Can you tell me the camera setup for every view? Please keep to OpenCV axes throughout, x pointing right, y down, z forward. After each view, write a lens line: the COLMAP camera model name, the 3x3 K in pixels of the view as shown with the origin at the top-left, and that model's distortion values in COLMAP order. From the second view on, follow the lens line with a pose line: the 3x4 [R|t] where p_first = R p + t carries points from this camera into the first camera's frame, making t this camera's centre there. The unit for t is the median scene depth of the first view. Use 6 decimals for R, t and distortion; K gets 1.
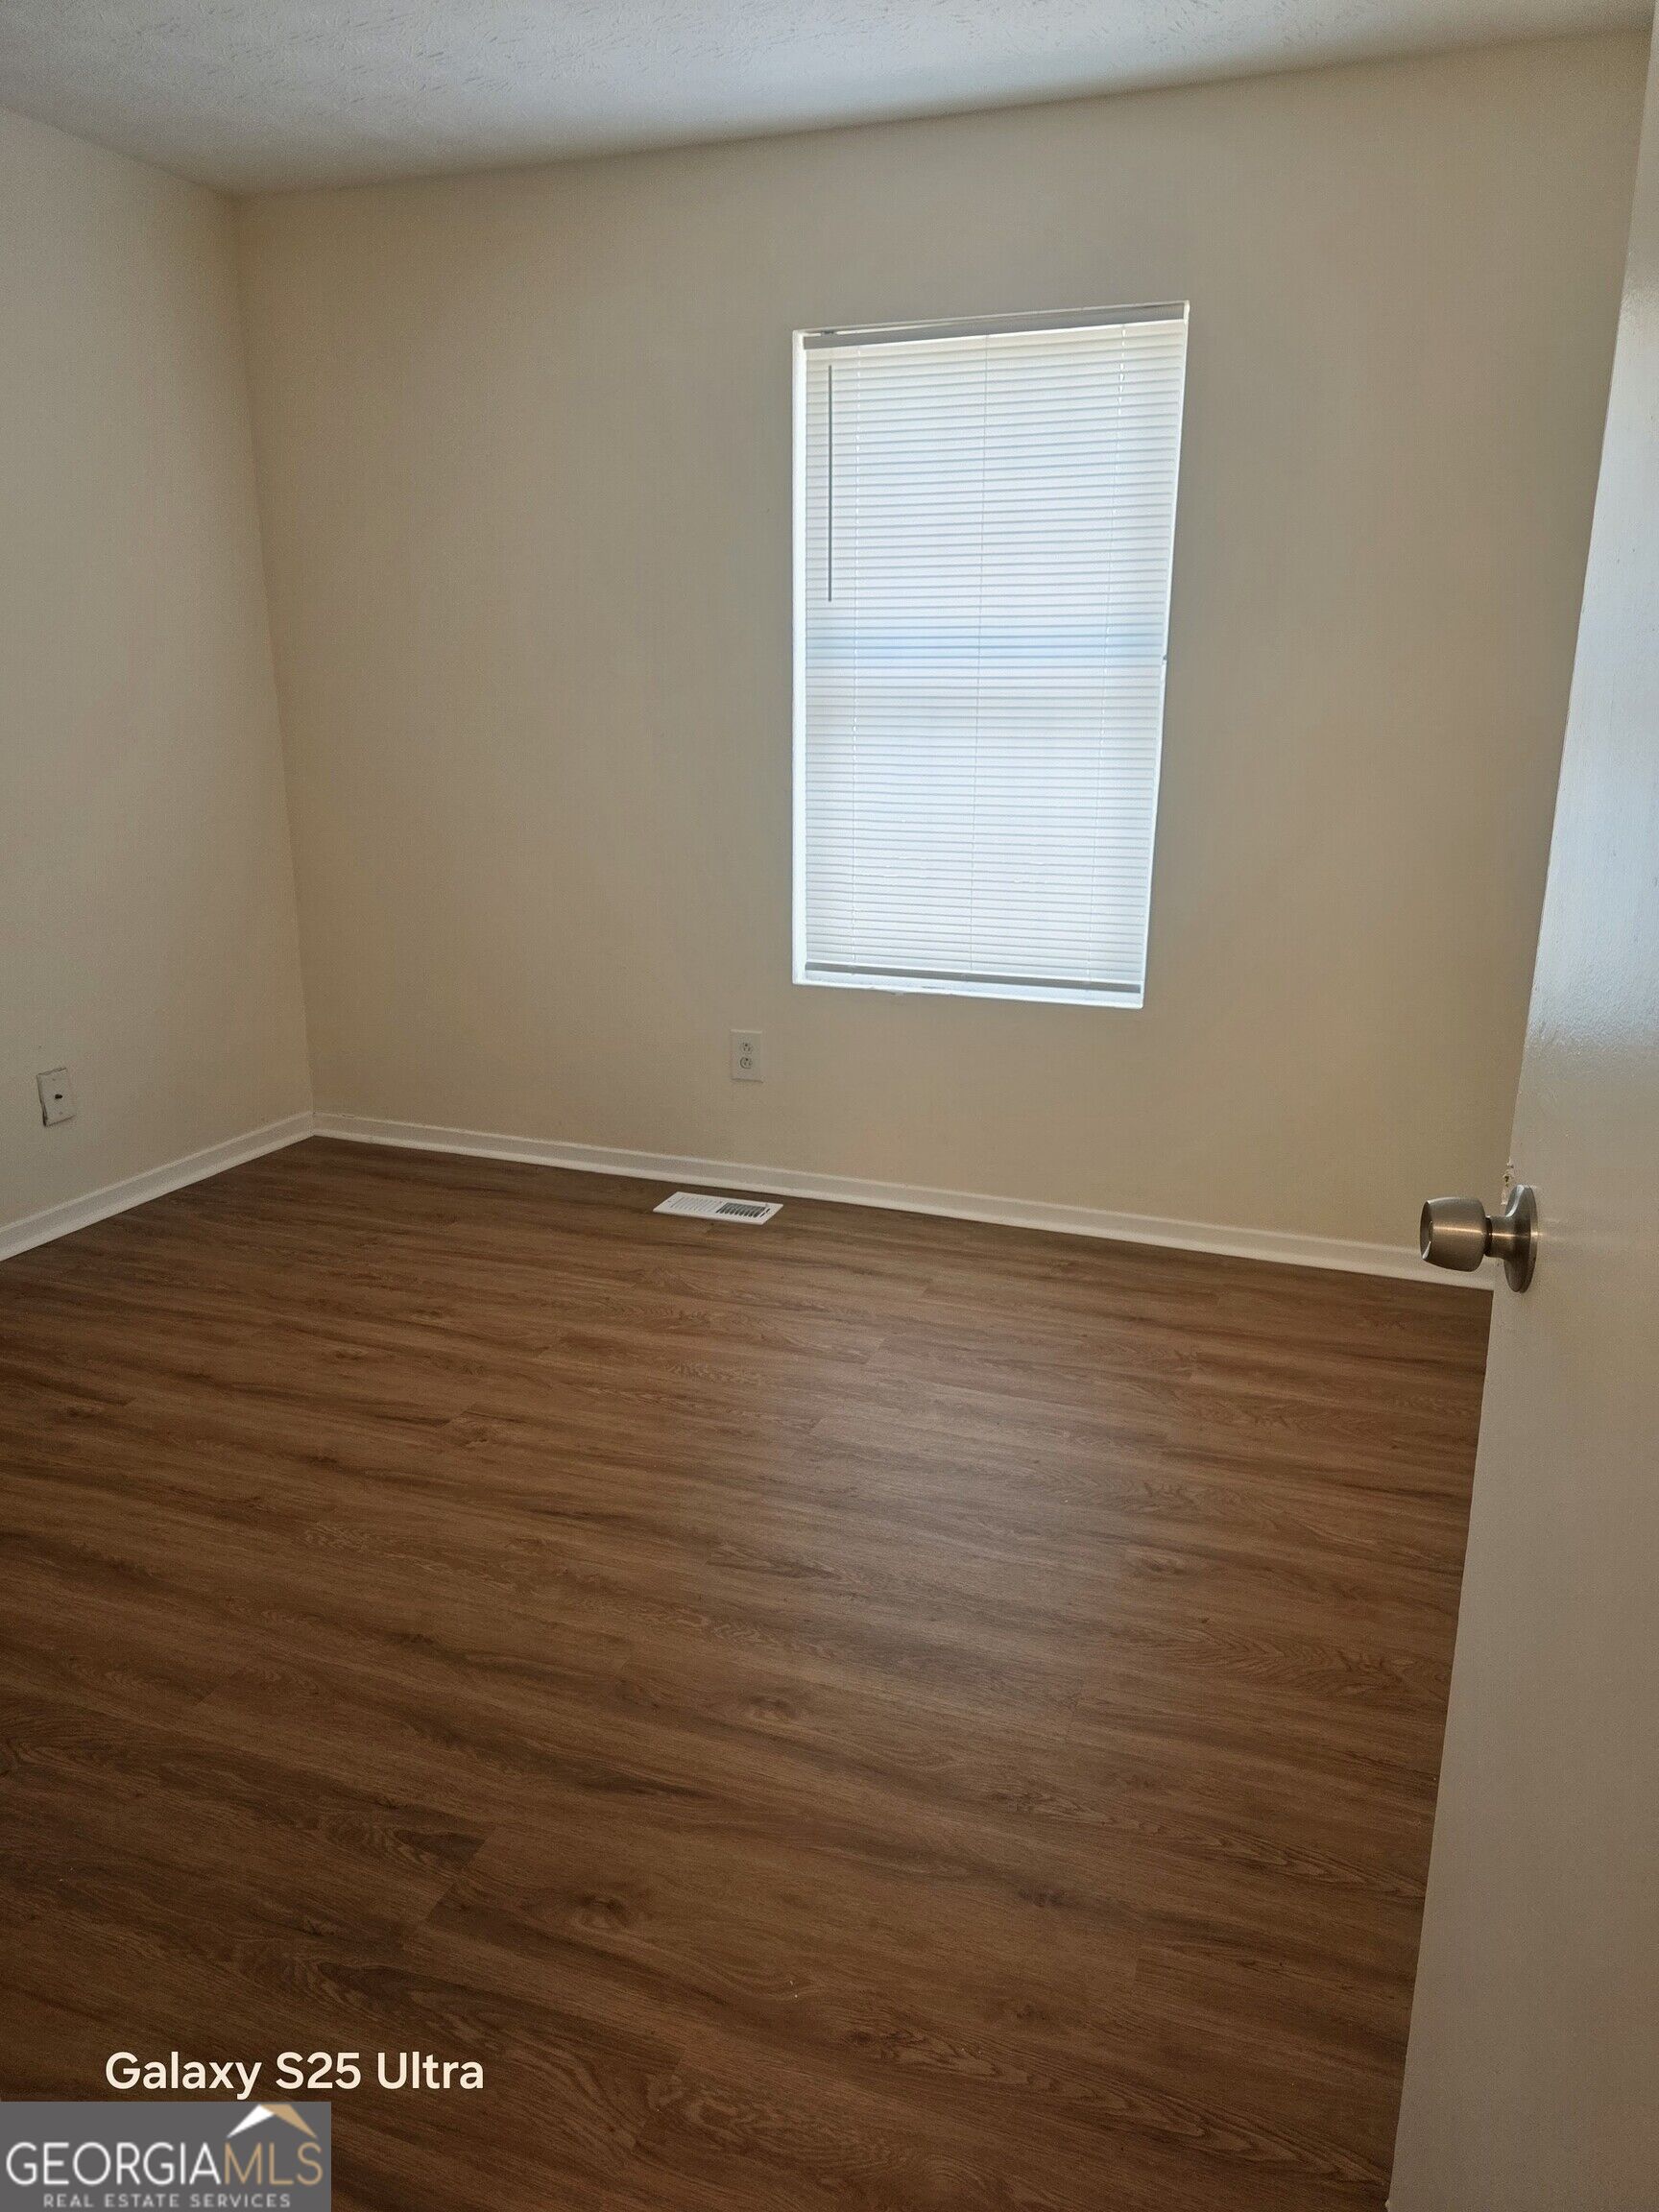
lens RADIAL K [[1517.7, 0, 829.5], [0, 1517.7, 1106.0], [0, 0, 1]] dist [0.098416, -0.100237]
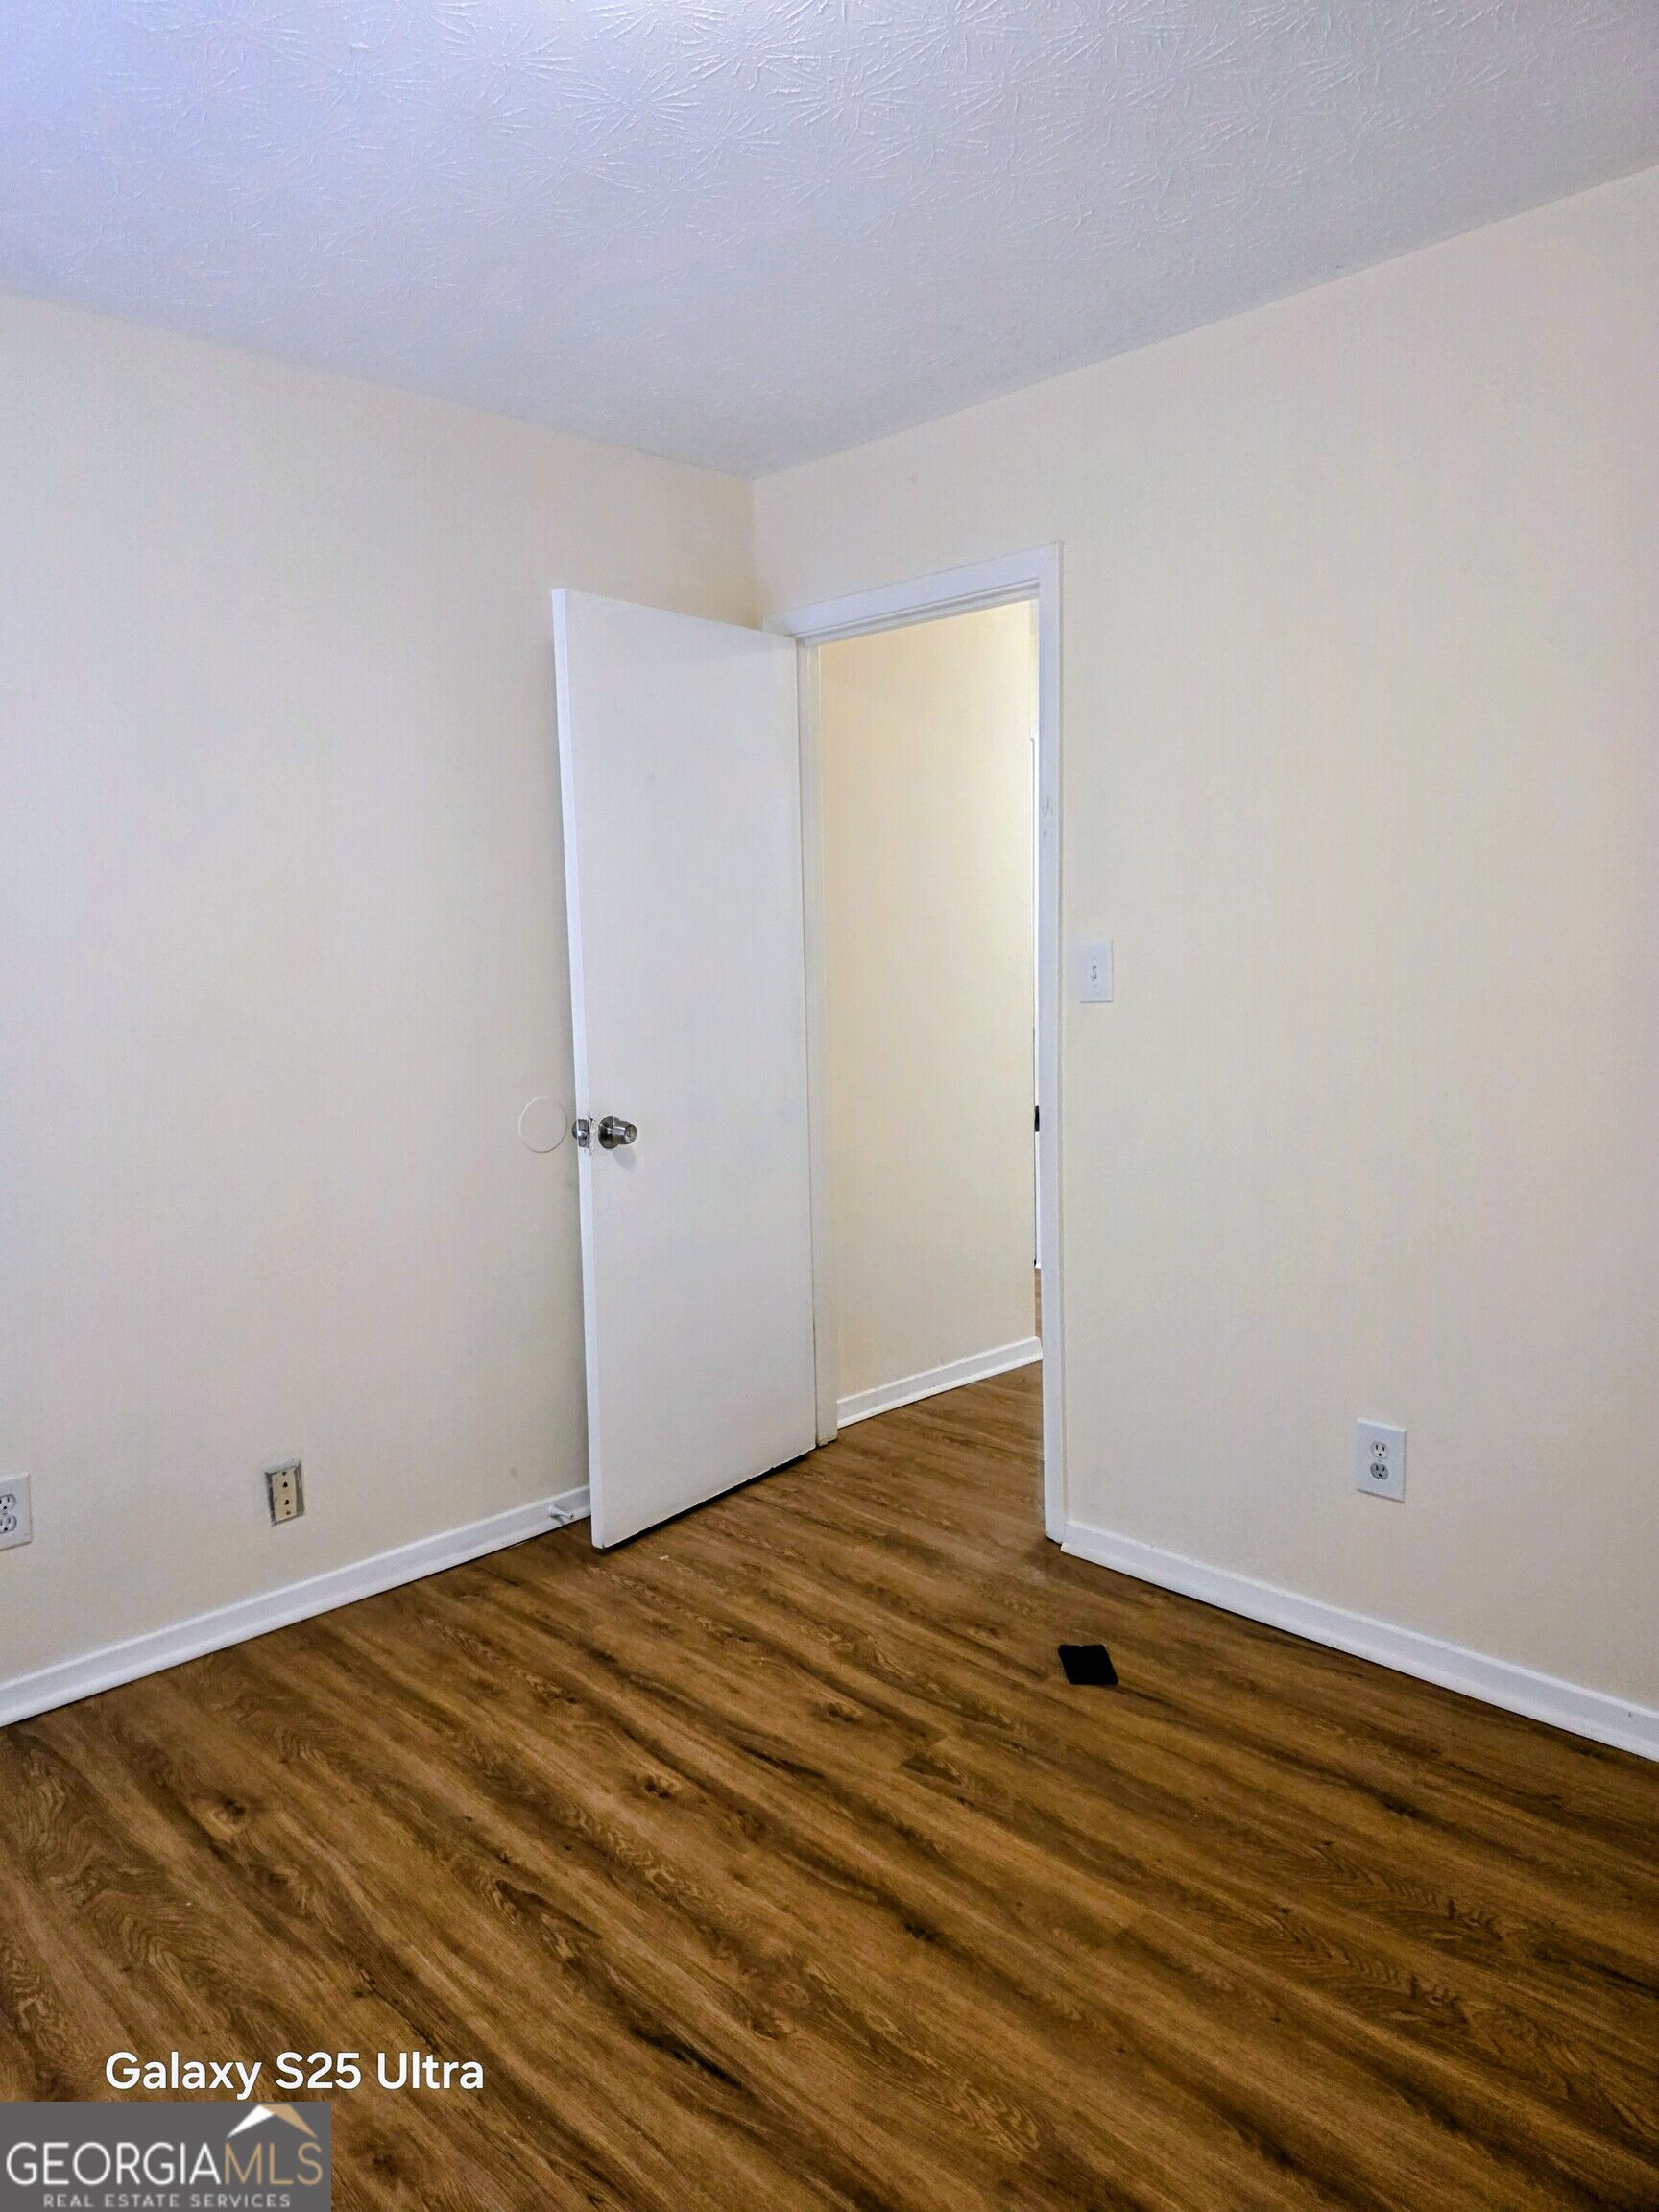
lens RADIAL K [[1517.7, 0, 829.5], [0, 1517.7, 1106.0], [0, 0, 1]] dist [0.098416, -0.100237]
pose [[-0.910242, -0.023158, 0.413428, -0.699051], [0.135518, 0.926788, 0.350283, -0.552792], [-0.391272, 0.374869, -0.840464, 1.897869]]
